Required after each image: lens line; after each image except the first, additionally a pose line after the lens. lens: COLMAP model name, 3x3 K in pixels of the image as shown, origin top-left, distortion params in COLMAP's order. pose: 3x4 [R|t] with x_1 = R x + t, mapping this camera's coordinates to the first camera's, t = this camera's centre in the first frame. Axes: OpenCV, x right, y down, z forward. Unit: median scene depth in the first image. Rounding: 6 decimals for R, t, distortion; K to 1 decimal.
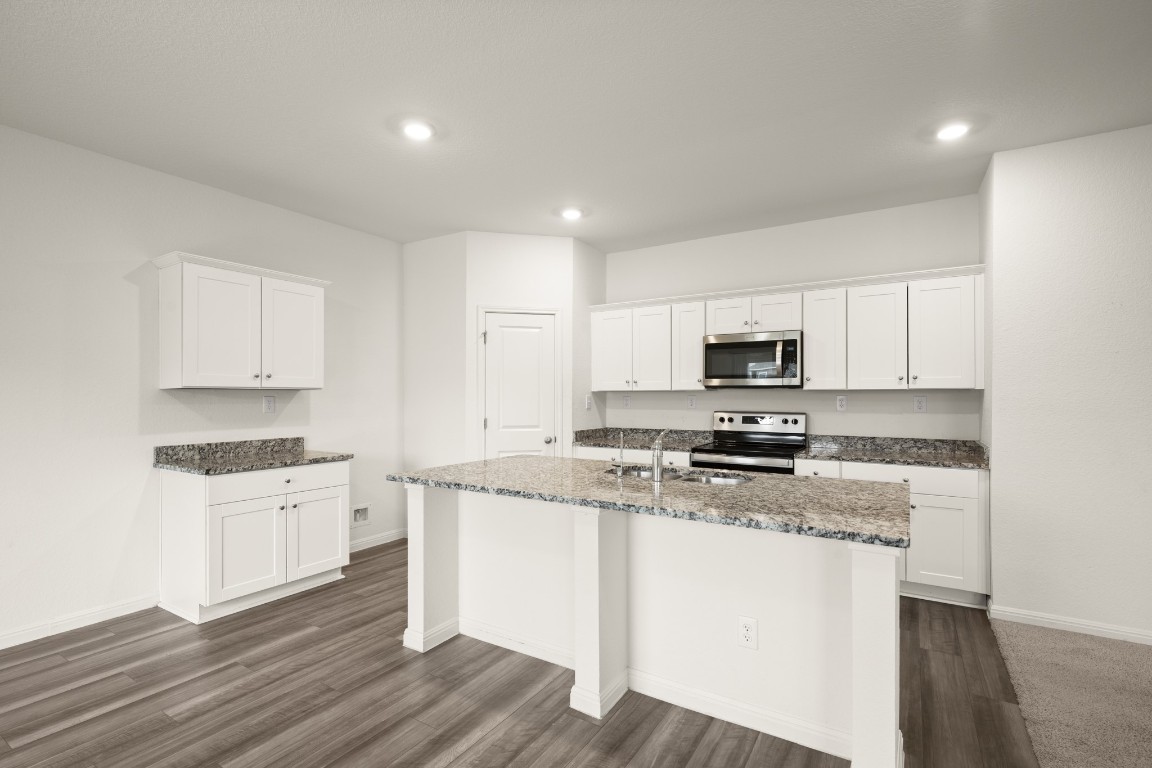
lens RADIAL K [[531.7, 0, 574.3], [0, 531.7, 385.4], [0, 0, 1]] dist [0.001488, 0.001981]
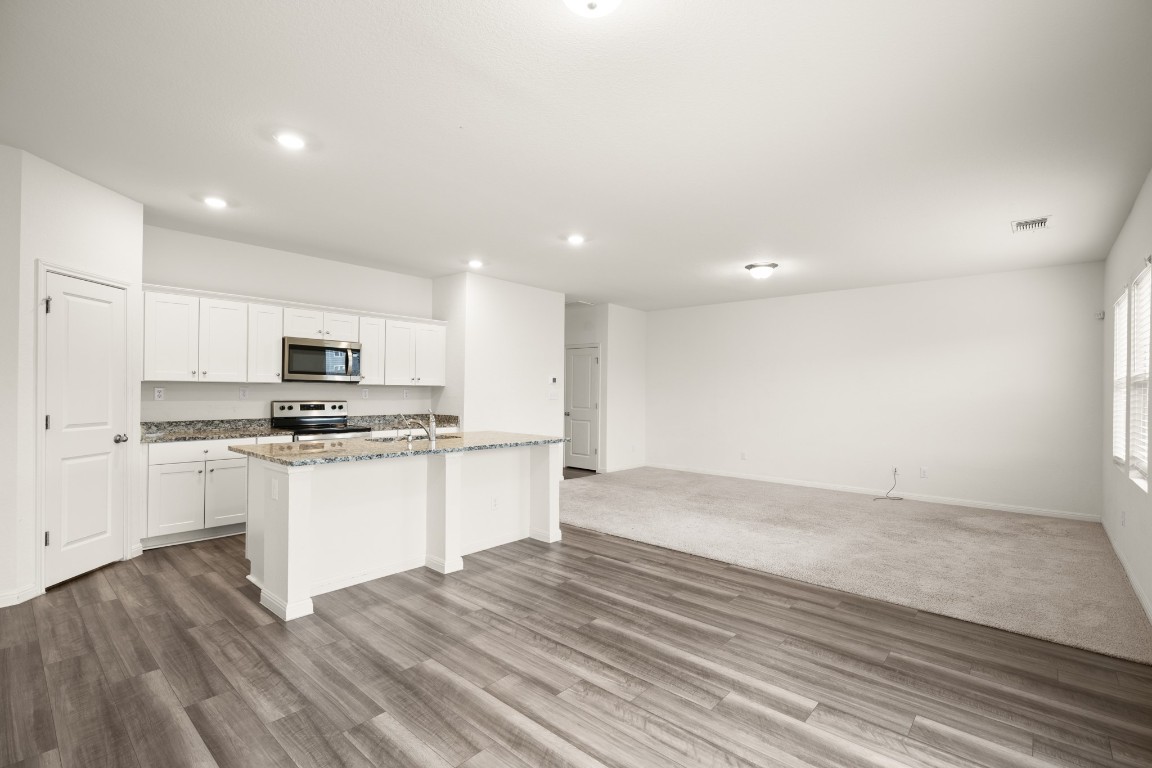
lens RADIAL K [[531.7, 0, 571.9], [0, 531.7, 390.4], [0, 0, 1]] dist [0.001488, 0.001981]
pose [[0.176862, 0.003494, 0.984230, -0.827684], [-0.028683, 0.999587, 0.001606, 0.005246], [-0.983818, -0.028515, 0.176889, 0.170018]]
